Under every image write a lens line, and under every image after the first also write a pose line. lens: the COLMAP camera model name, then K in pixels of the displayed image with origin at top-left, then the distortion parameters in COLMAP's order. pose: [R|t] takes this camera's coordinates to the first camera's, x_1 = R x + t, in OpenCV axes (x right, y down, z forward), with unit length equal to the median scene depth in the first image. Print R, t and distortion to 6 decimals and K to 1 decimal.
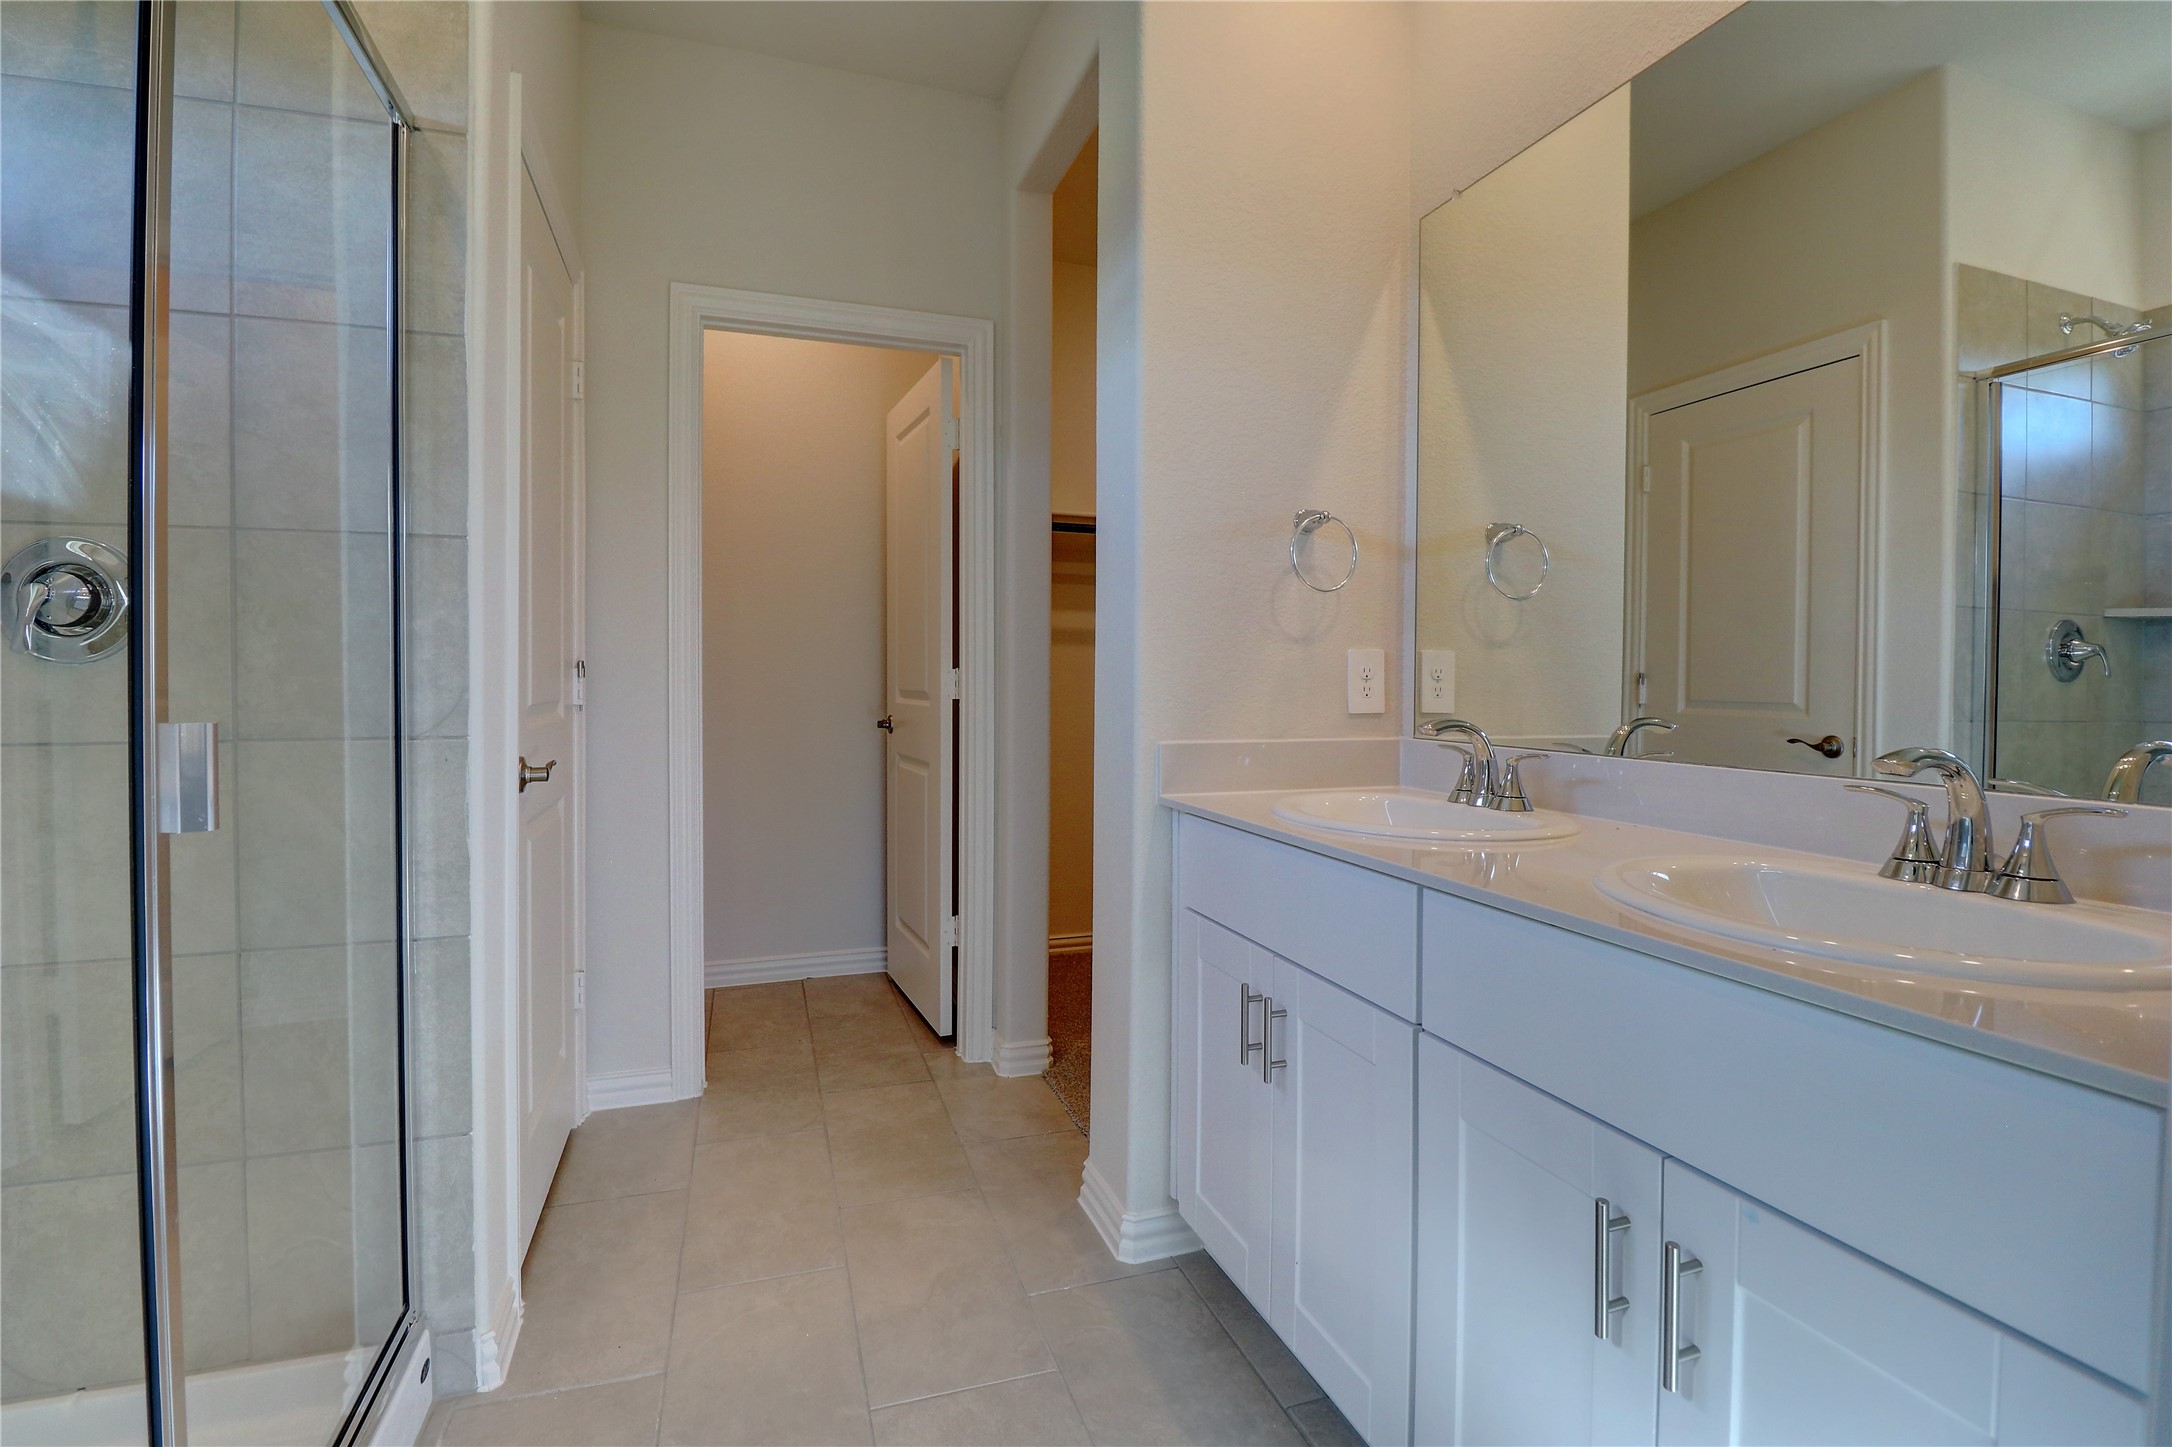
lens RADIAL K [[1005.1, 0, 1073.5], [0, 1005.1, 684.3], [0, 0, 1]] dist [0.002134, -0.015477]
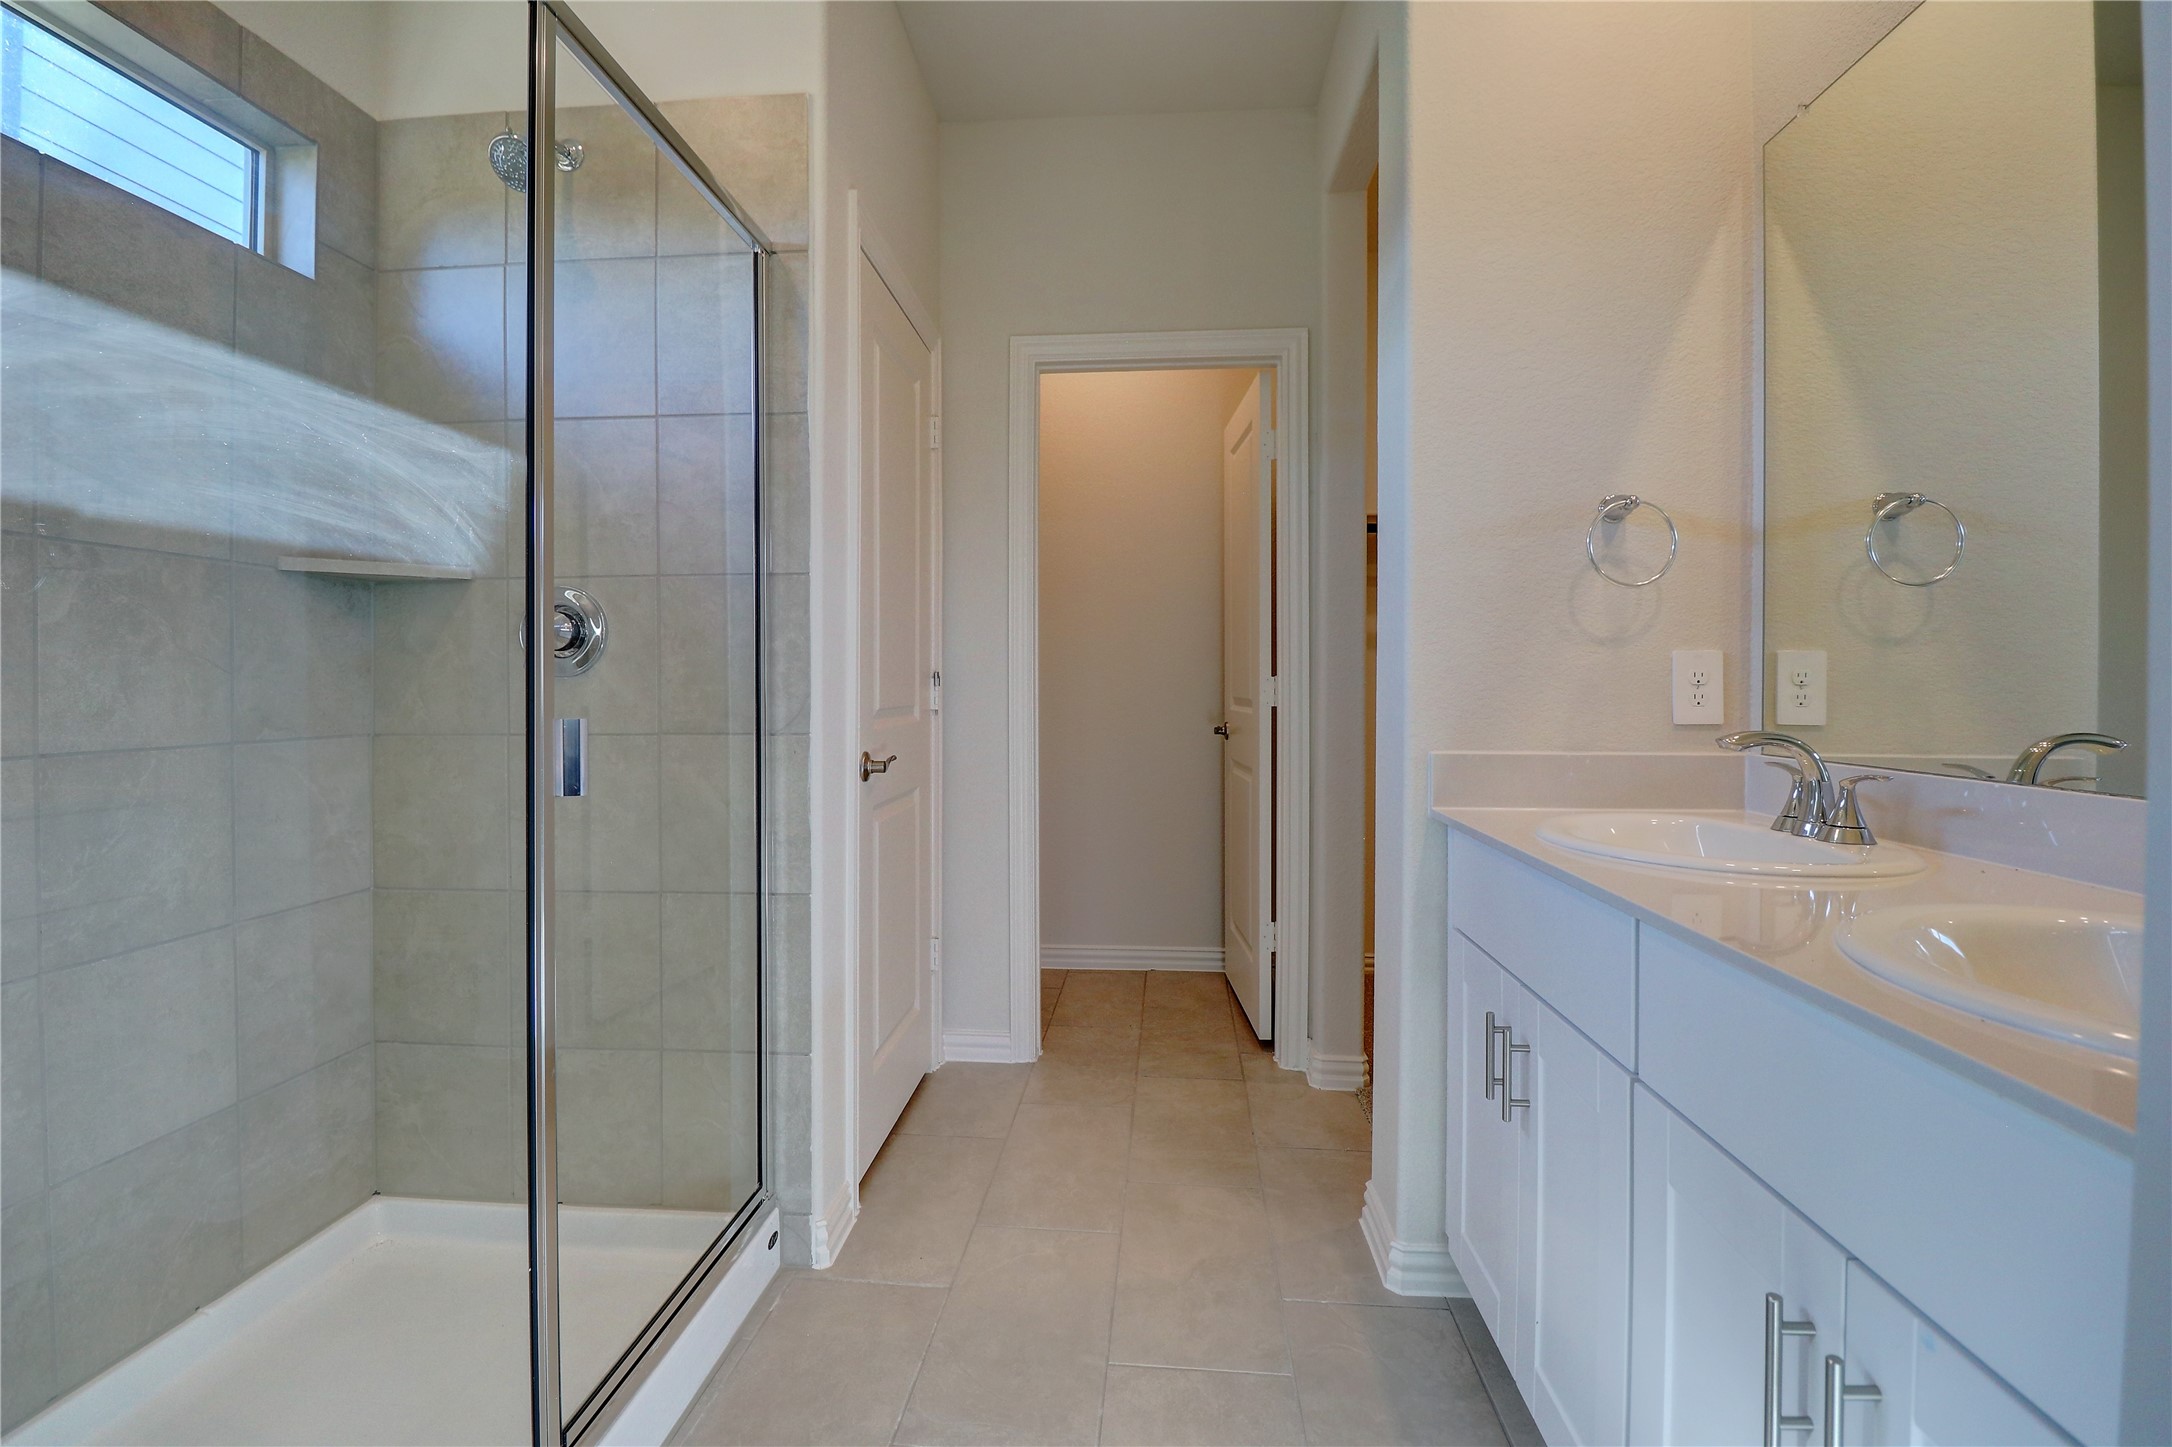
lens RADIAL K [[1005.1, 0, 1073.5], [0, 1005.1, 684.3], [0, 0, 1]] dist [0.002134, -0.015477]
pose [[0.915849, -0.004068, -0.401502, 0.168443], [0.000778, 0.999965, -0.008358, 0.001305], [0.401522, 0.007342, 0.915820, -0.008259]]
